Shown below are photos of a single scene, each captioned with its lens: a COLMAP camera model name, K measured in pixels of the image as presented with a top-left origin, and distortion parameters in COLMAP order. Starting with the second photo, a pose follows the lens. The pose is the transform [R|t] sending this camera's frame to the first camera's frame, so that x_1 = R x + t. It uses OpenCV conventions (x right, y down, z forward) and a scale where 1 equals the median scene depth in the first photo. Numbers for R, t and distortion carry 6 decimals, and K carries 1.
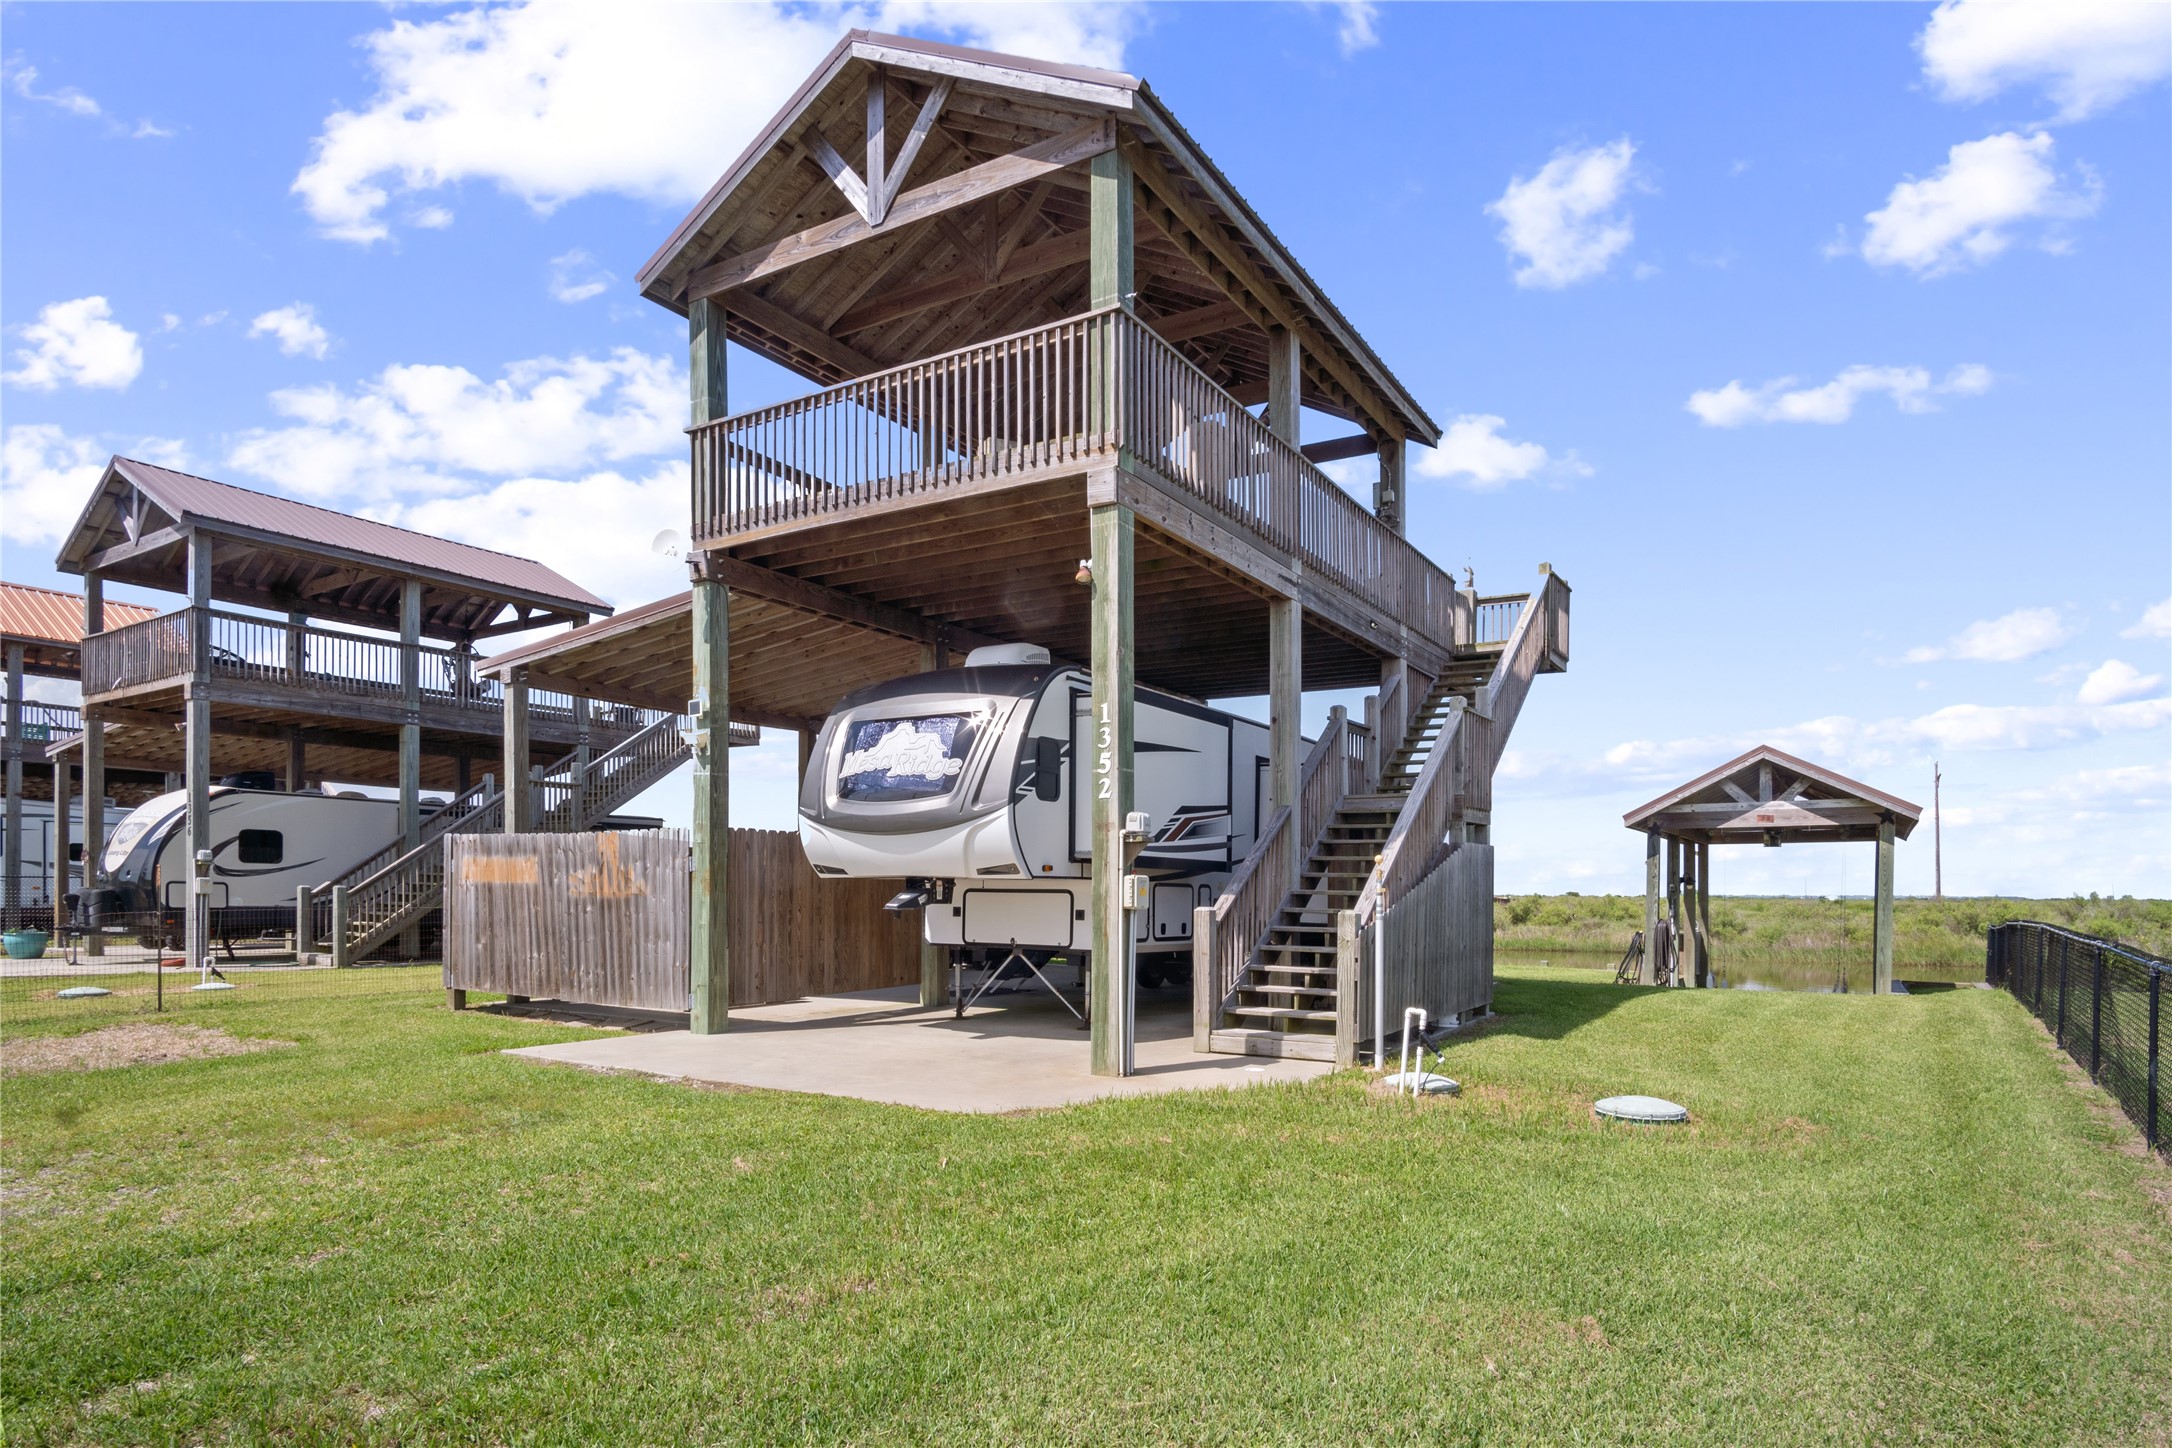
lens RADIAL K [[1172.8, 0, 1108.5], [0, 1172.8, 894.2], [0, 0, 1]] dist [-0.032119, 0.008112]
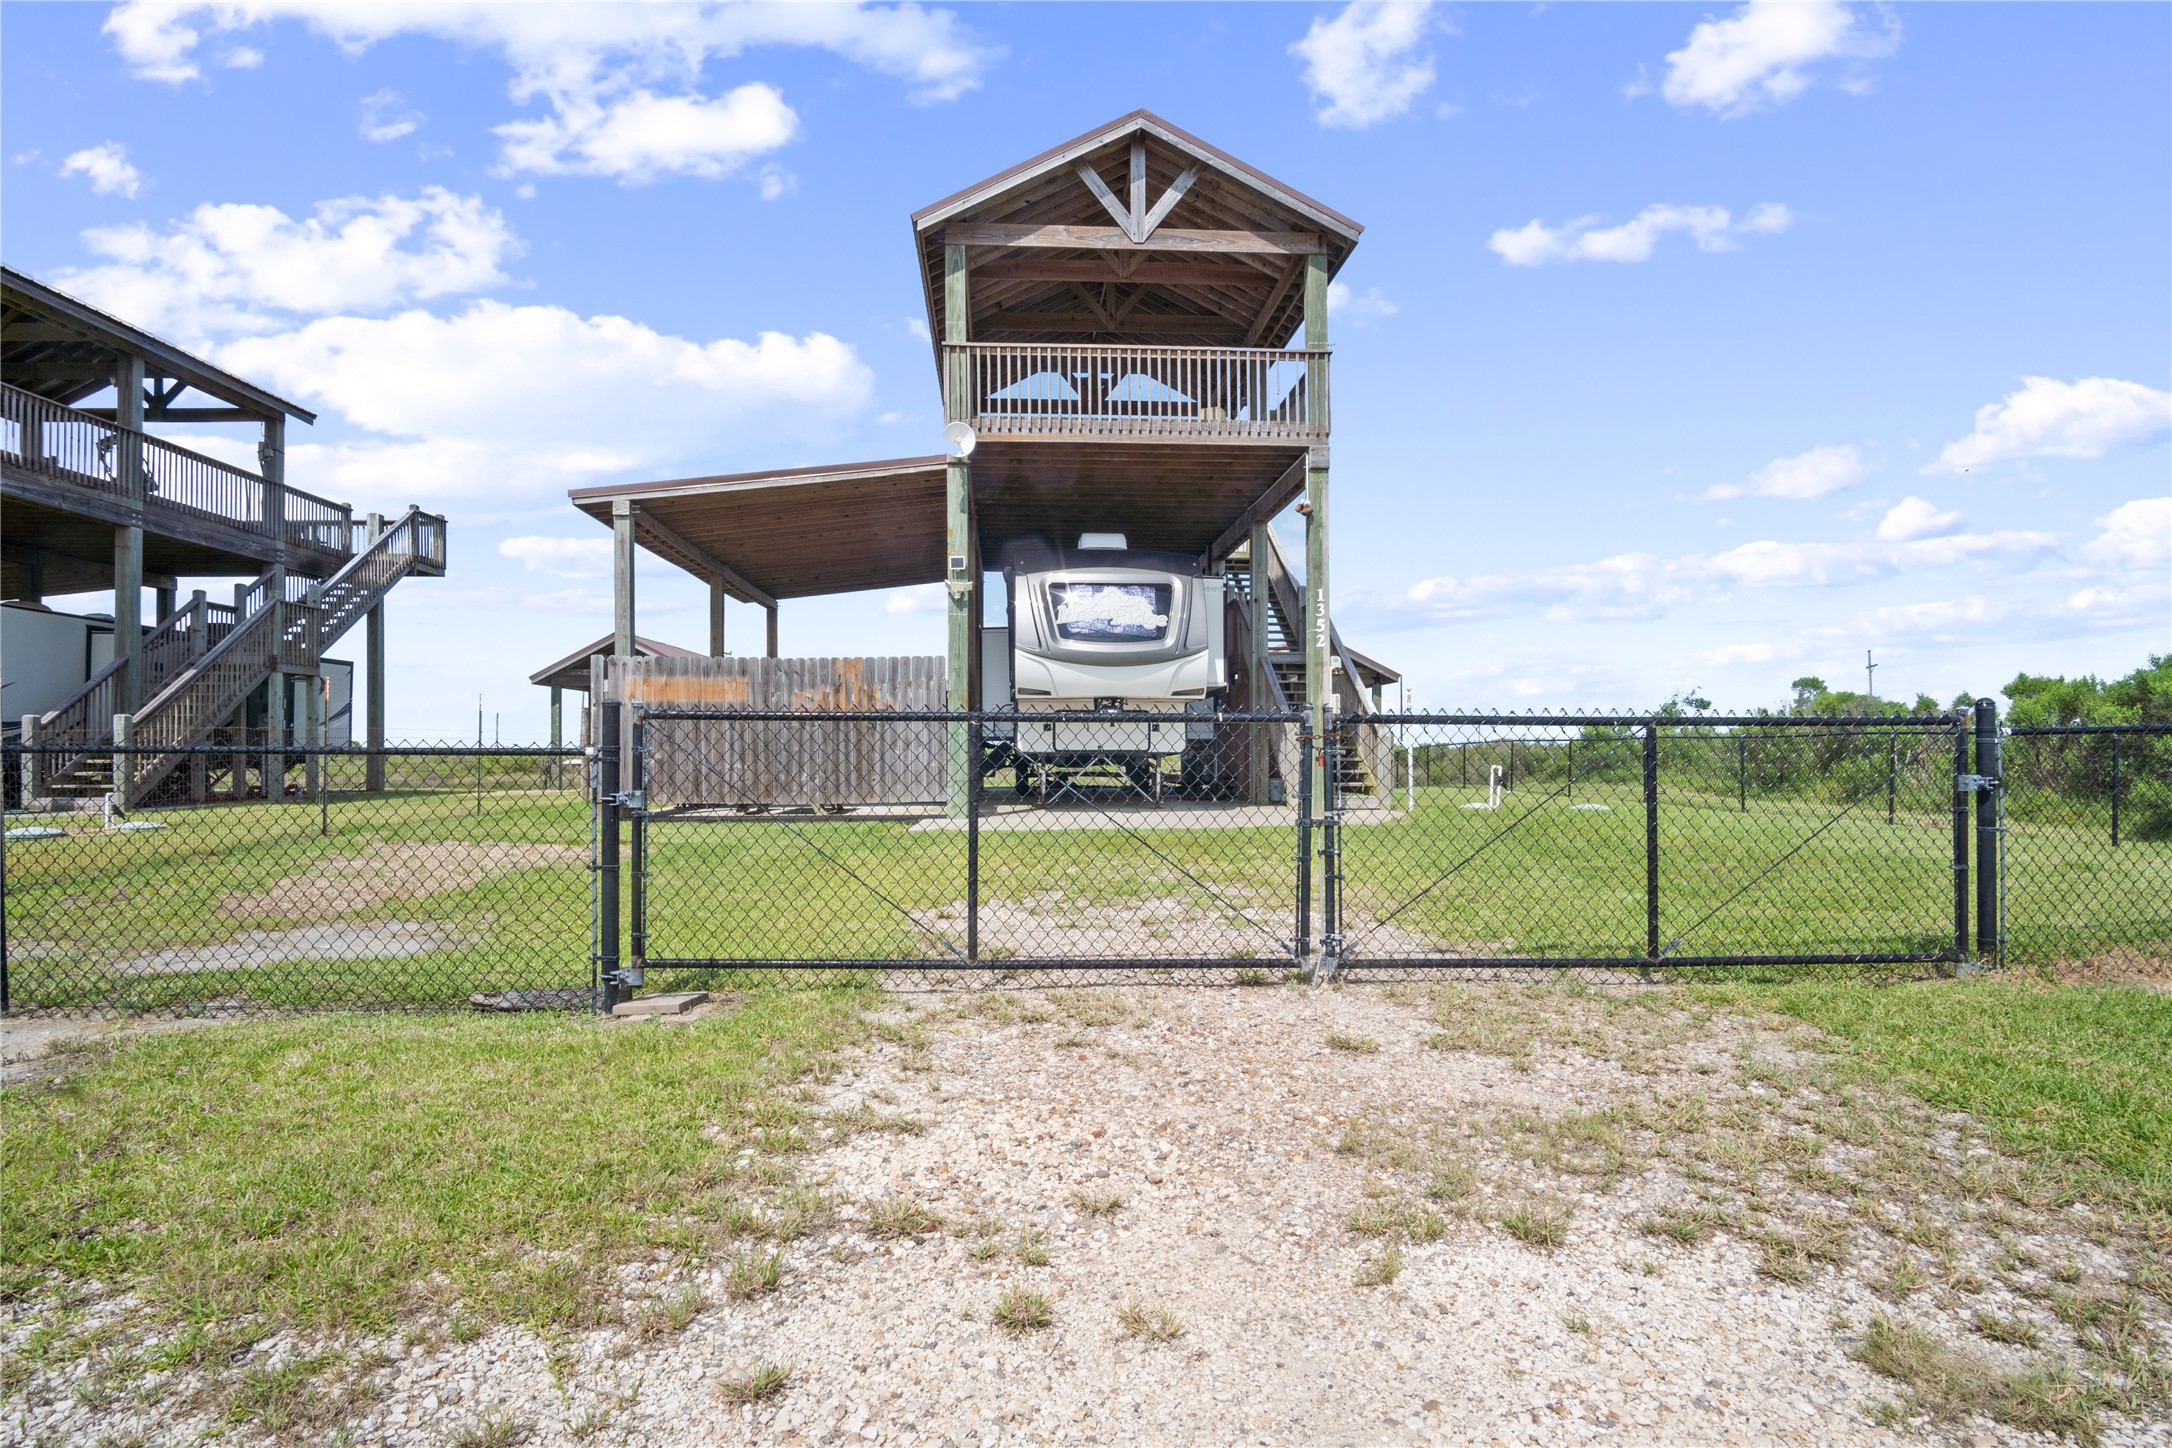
lens RADIAL K [[1172.8, 0, 1077.9], [0, 1172.8, 756.7], [0, 0, 1]] dist [-0.032119, 0.008112]
pose [[0.827891, -0.010893, 0.560783, -0.977628], [0.012387, 0.999923, 0.001135, 0.053664], [-0.560752, 0.006007, 0.827962, -0.138835]]
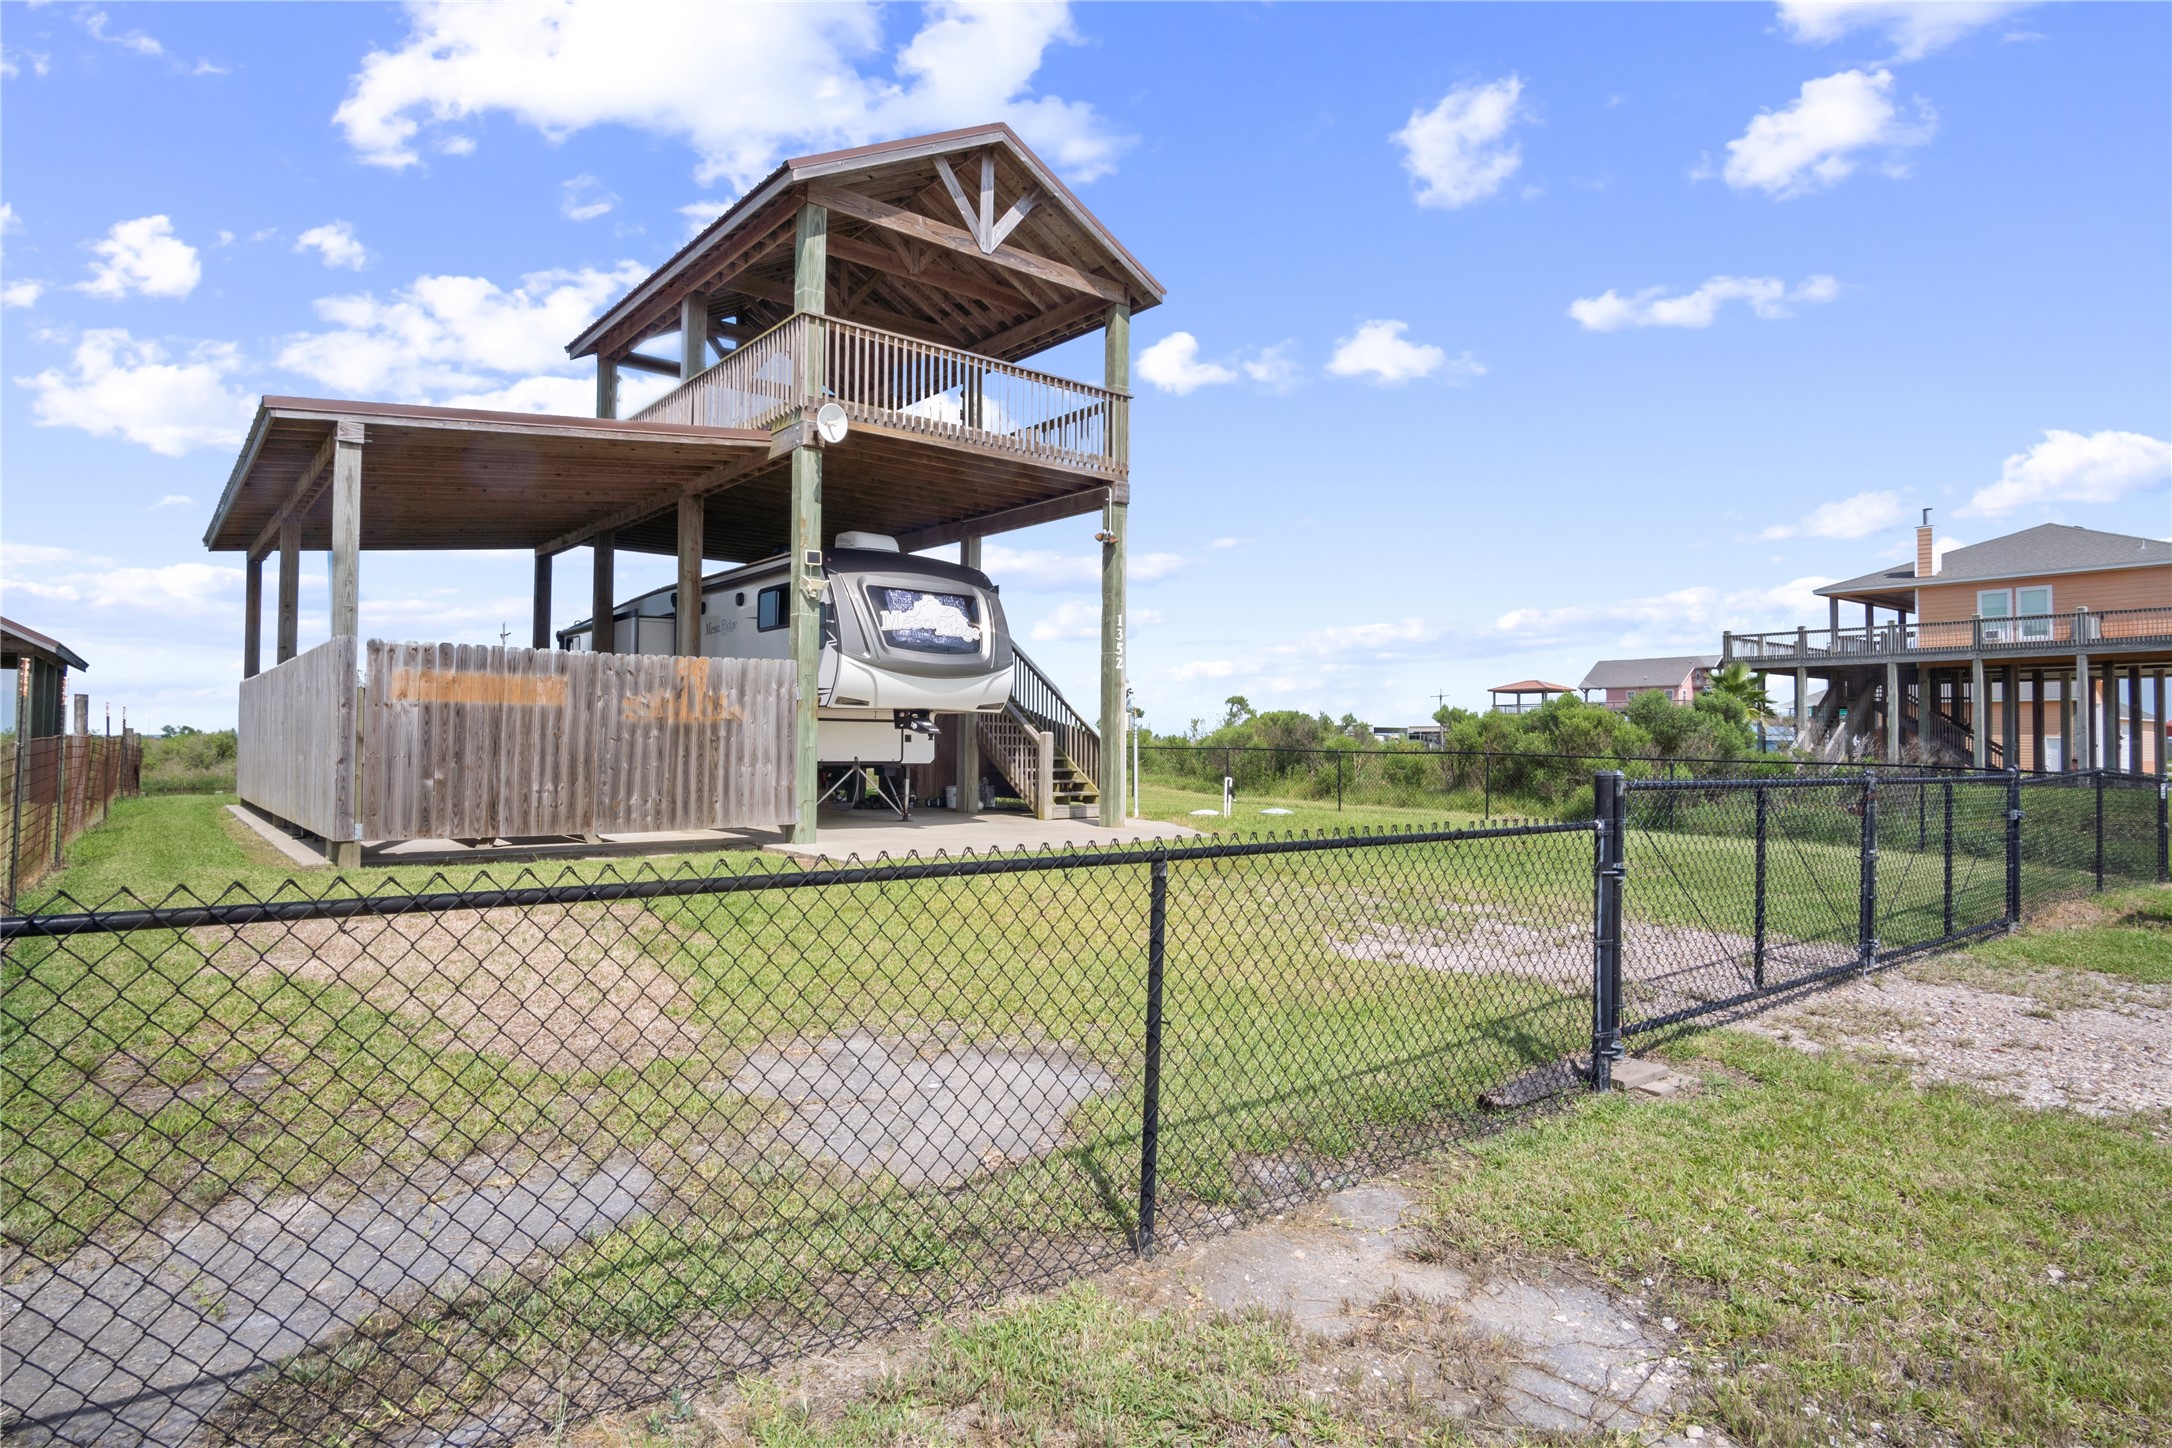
lens RADIAL K [[1172.8, 0, 1068.0], [0, 1172.8, 716.6], [0, 0, 1]] dist [-0.032119, 0.008112]
pose [[0.344509, 0.015613, 0.938653, -1.358199], [-0.000583, 0.999865, -0.016417, 0.015215], [-0.938783, 0.005109, 0.344472, 0.373831]]
